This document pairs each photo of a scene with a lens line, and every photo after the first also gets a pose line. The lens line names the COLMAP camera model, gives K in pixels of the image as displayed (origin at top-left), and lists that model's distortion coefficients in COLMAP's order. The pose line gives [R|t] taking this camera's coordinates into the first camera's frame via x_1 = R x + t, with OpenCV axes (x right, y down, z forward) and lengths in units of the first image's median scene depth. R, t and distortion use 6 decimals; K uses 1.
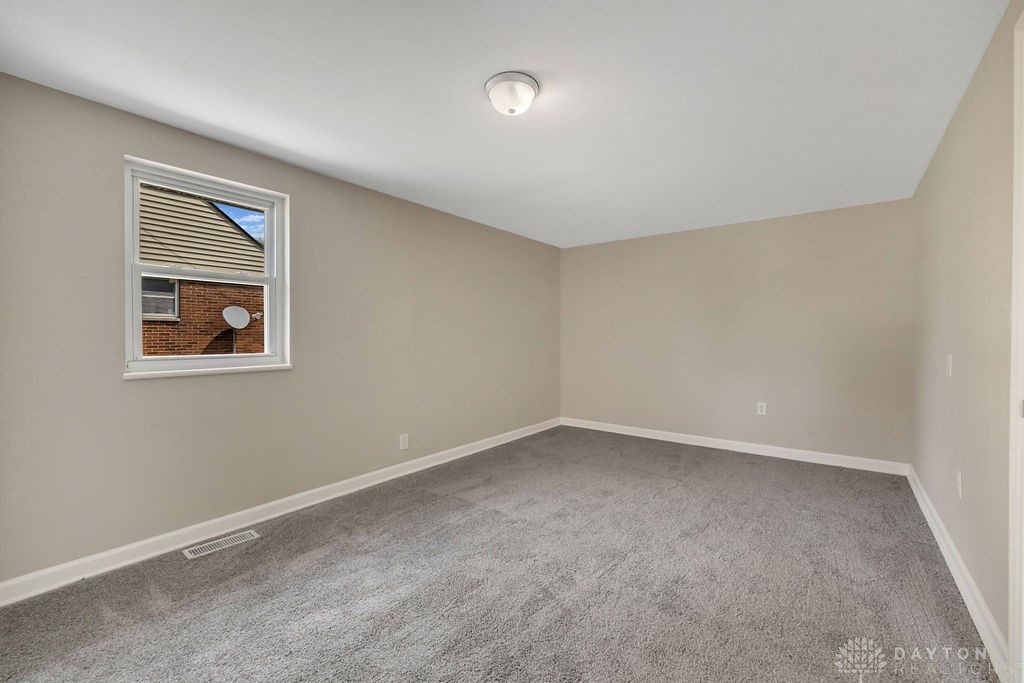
lens RADIAL K [[427.7, 0, 513.3], [0, 427.7, 340.6], [0, 0, 1]] dist [-0.000665, -0.000071]
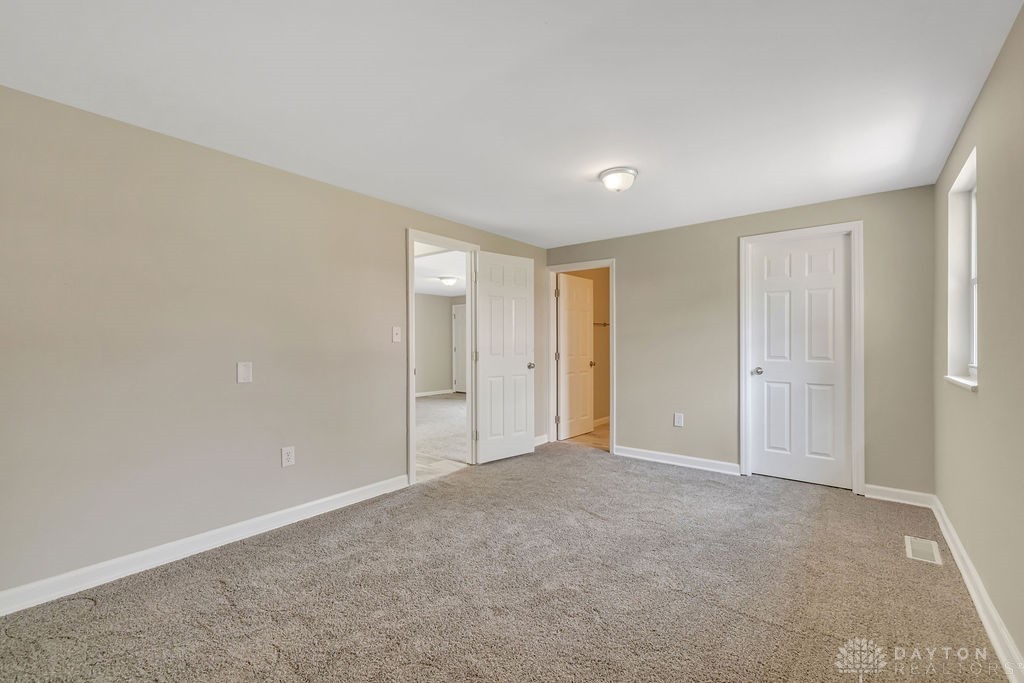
lens RADIAL K [[427.7, 0, 513.3], [0, 427.7, 340.6], [0, 0, 1]] dist [-0.000665, -0.000071]
pose [[-0.999280, 0.001234, 0.037915, 0.230137], [0.001309, 0.999997, 0.001960, -0.020532], [-0.037912, 0.002008, -0.999279, 1.846662]]
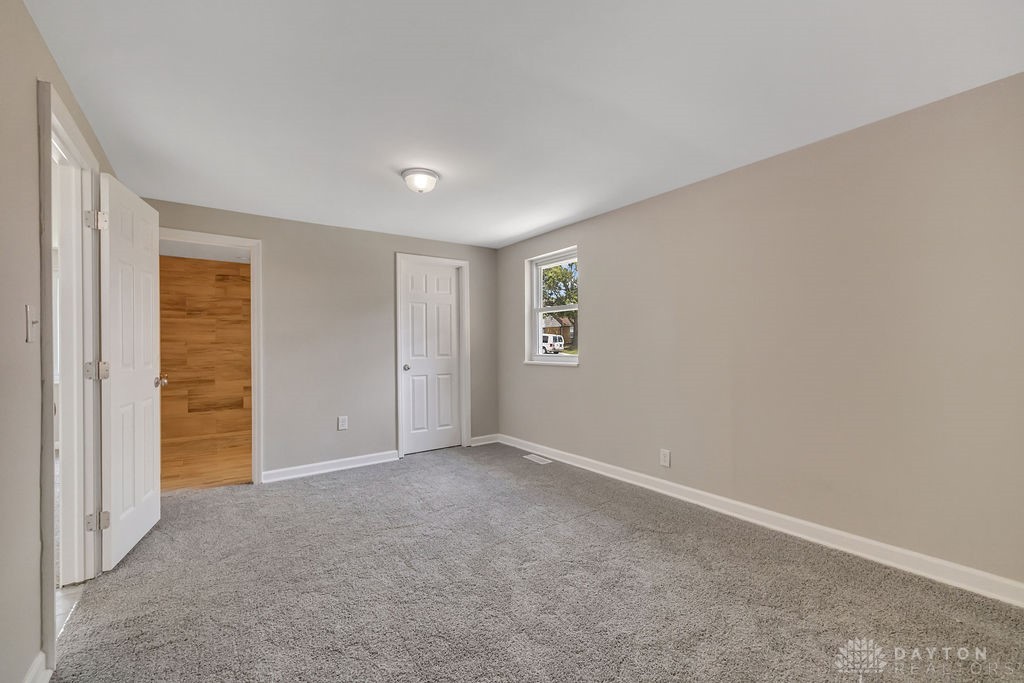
lens RADIAL K [[427.7, 0, 513.3], [0, 427.7, 340.6], [0, 0, 1]] dist [-0.000665, -0.000071]
pose [[-0.298456, -0.005463, -0.954408, 0.966931], [0.002422, 0.999976, -0.006481, -0.010785], [0.954420, -0.004246, -0.298436, 1.304924]]
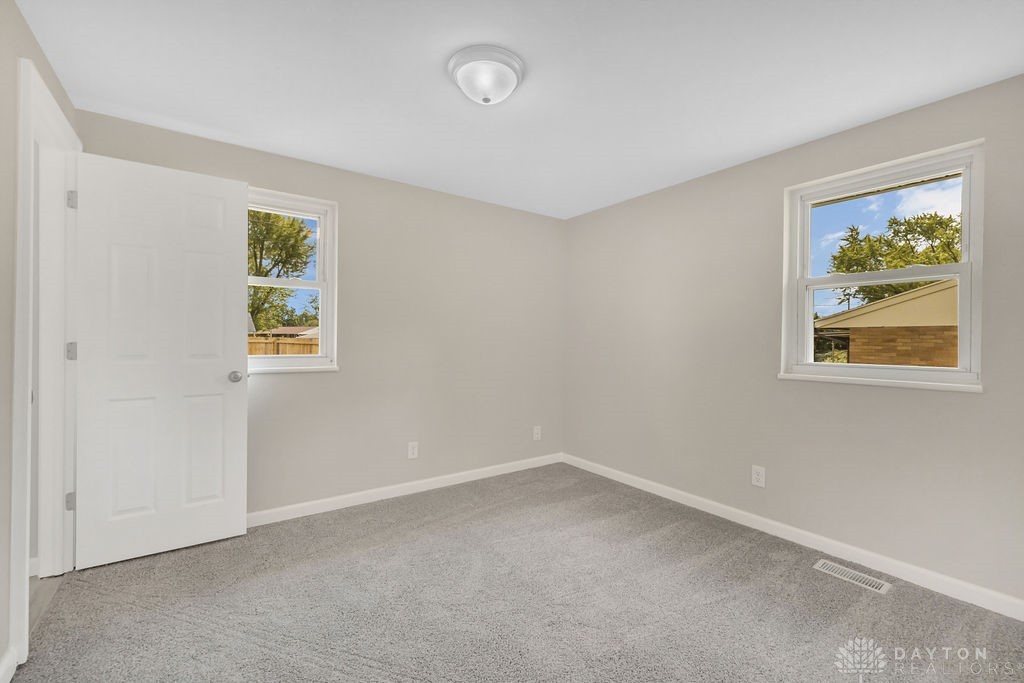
lens RADIAL K [[427.7, 0, 513.3], [0, 427.7, 340.6], [0, 0, 1]] dist [-0.000665, -0.000071]
pose [[-0.277228, 0.005996, -0.960786, 0.361140], [-0.016143, 0.999810, 0.010898, -0.013904], [0.960669, 0.018531, -0.277078, 0.510011]]
